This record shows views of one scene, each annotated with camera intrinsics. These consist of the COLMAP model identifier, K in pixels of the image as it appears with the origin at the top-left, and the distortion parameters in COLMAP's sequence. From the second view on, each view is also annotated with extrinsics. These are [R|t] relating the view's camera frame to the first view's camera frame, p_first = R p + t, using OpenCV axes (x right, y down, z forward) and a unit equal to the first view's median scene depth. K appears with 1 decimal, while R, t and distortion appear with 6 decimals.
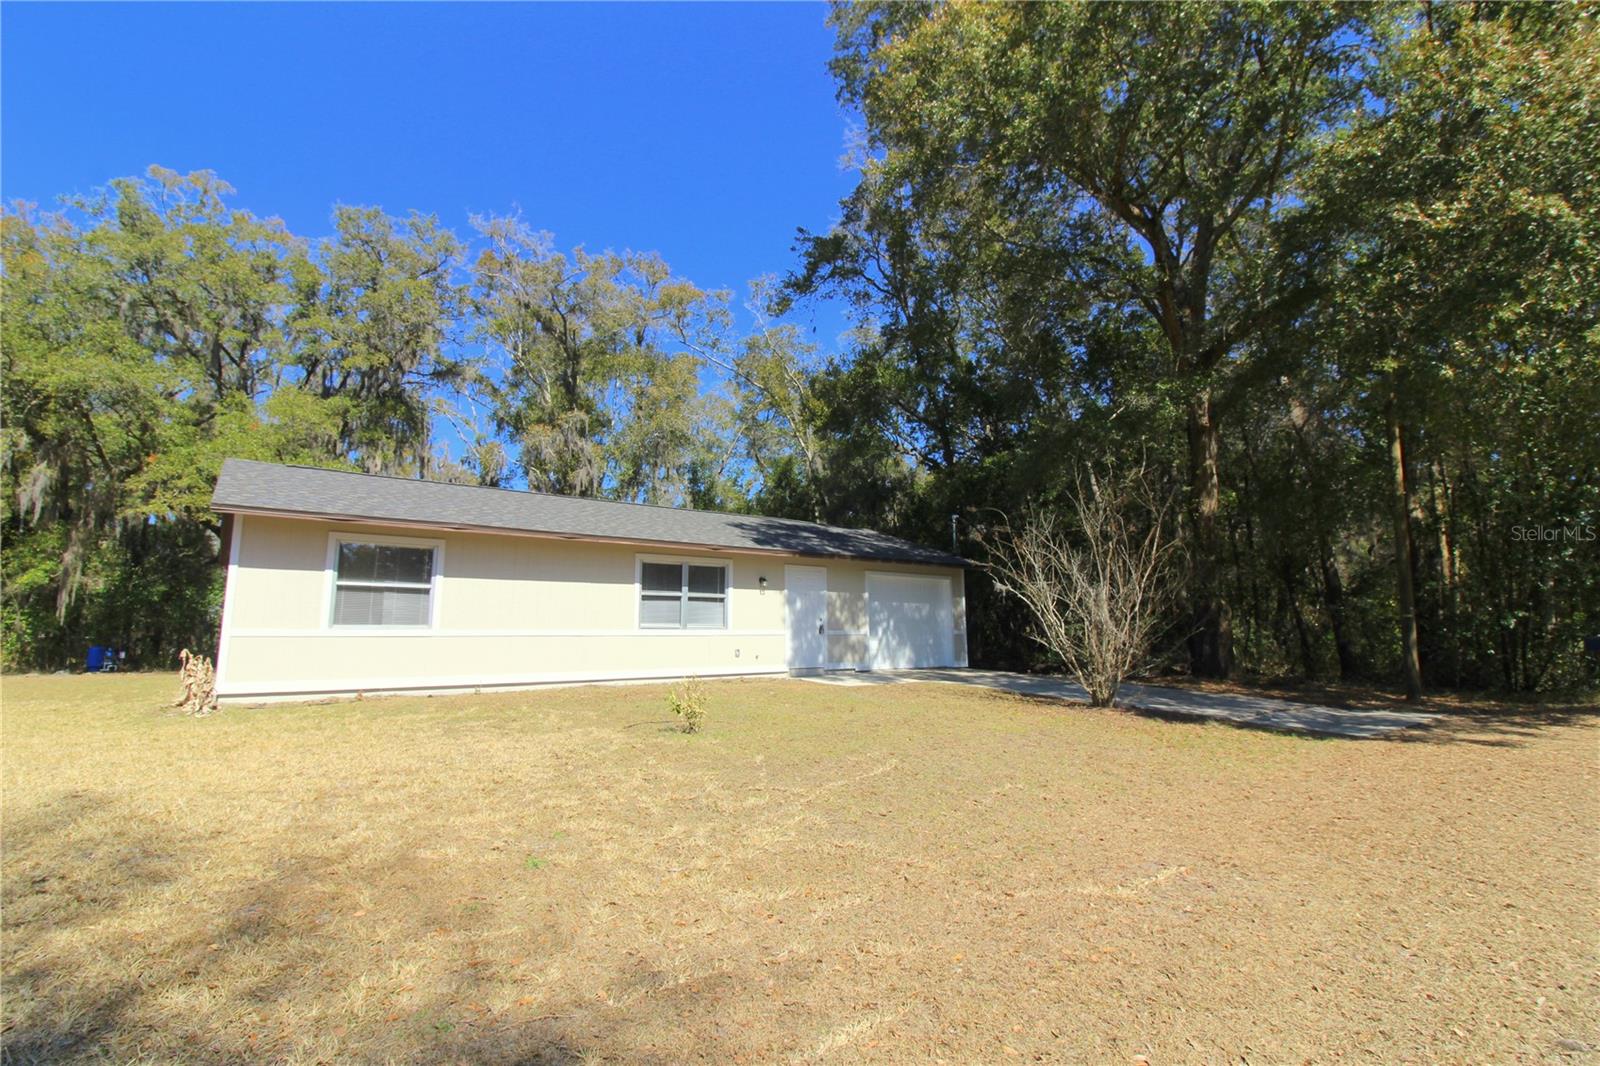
lens RADIAL K [[737.8, 0, 796.7], [0, 737.8, 534.5], [0, 0, 1]] dist [-0.003691, -0.000569]
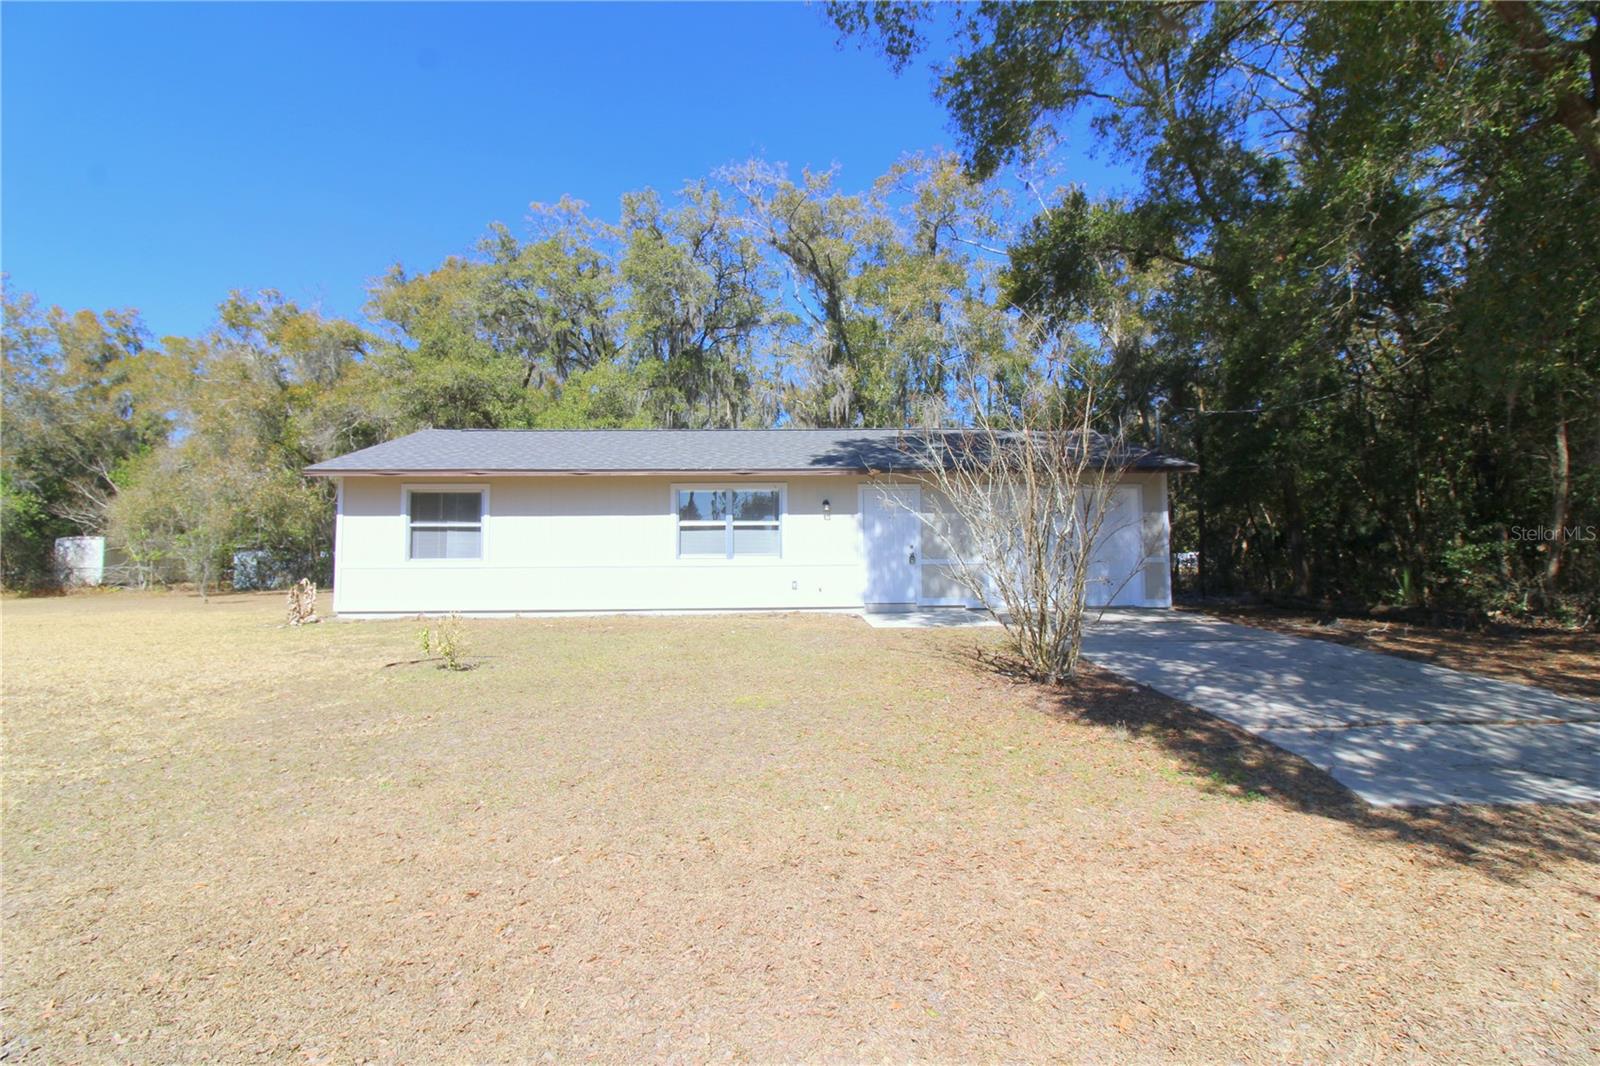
lens RADIAL K [[737.8, 0, 777.2], [0, 737.8, 557.4], [0, 0, 1]] dist [-0.003691, -0.000569]
pose [[0.818409, -0.011556, -0.574520, 0.439060], [0.081690, 0.991983, 0.096415, 0.038526], [0.568800, -0.125839, 0.812792, 0.258446]]
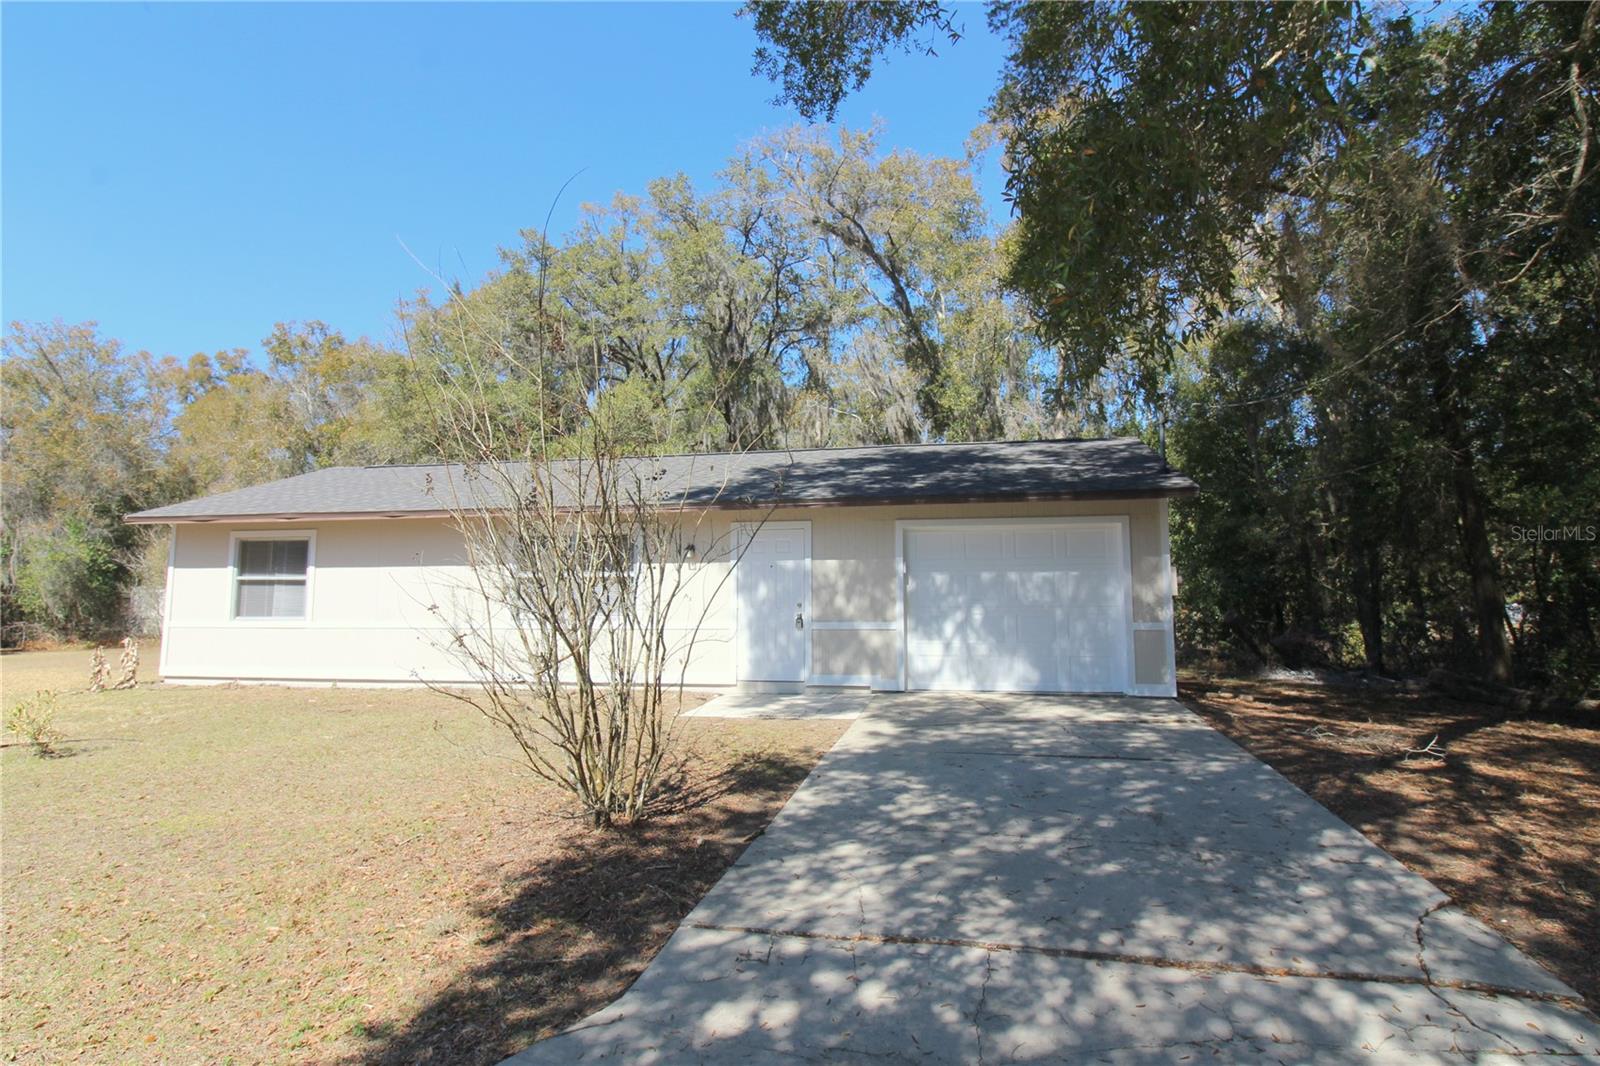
lens RADIAL K [[916.8, 0, 793.6], [0, 916.8, 546.7], [0, 0, 1]] dist [0.000527, 0.000323]
pose [[0.656774, -0.058332, -0.751828, 0.683756], [0.092935, 0.995664, 0.003934, 0.068326], [0.748339, -0.072455, 0.659348, 0.551217]]
